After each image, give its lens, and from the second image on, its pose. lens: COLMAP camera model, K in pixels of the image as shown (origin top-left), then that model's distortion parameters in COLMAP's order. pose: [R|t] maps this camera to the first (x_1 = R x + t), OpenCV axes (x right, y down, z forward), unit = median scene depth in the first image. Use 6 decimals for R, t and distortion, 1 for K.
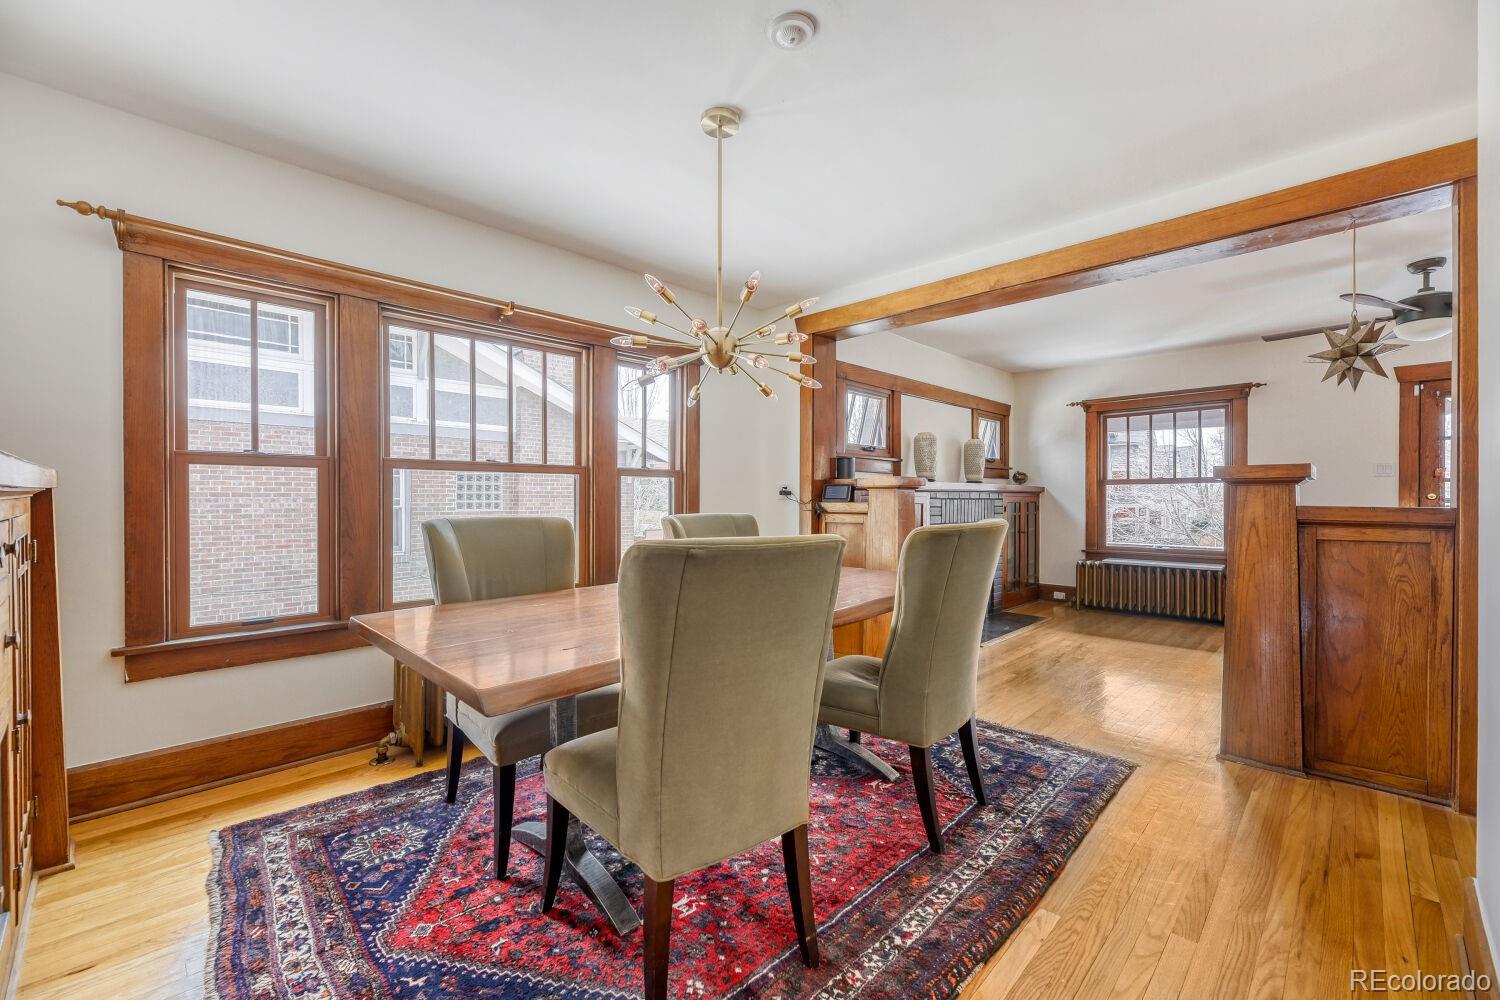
lens RADIAL K [[612.6, 0, 755.0], [0, 612.6, 504.8], [0, 0, 1]] dist [0.009355, -0.001299]
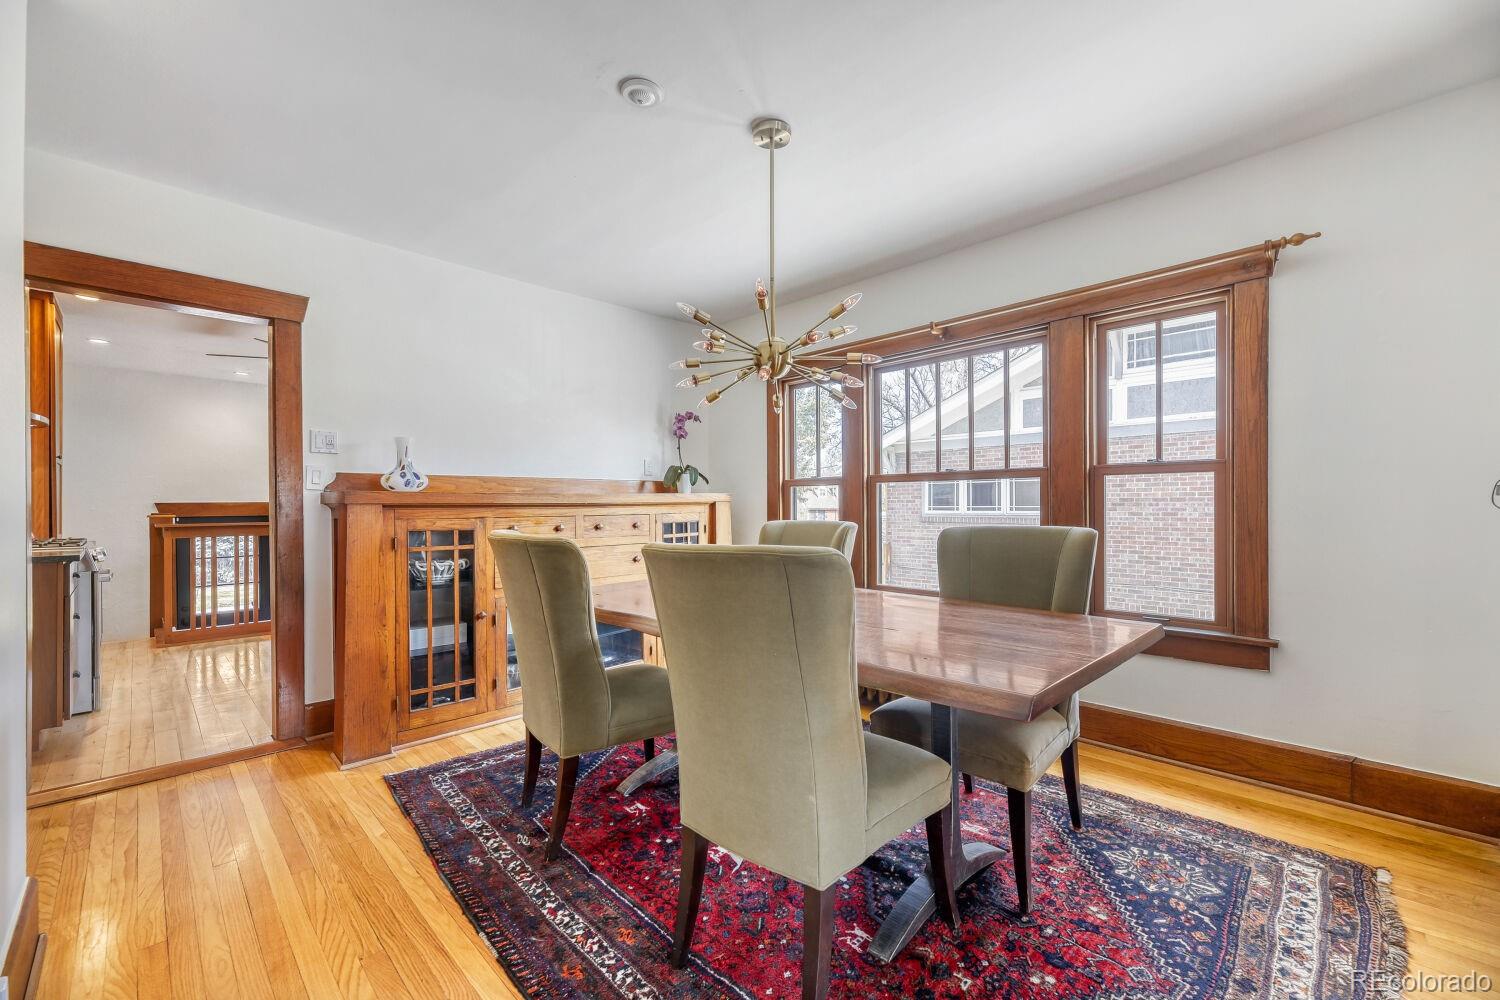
lens RADIAL K [[612.6, 0, 747.9], [0, 612.6, 503.3], [0, 0, 1]] dist [0.009355, -0.001299]
pose [[-0.020674, -0.005207, -0.999773, 0.292210], [-0.001679, 0.999985, -0.005173, -0.003188], [0.999785, 0.001572, -0.020682, 0.300330]]
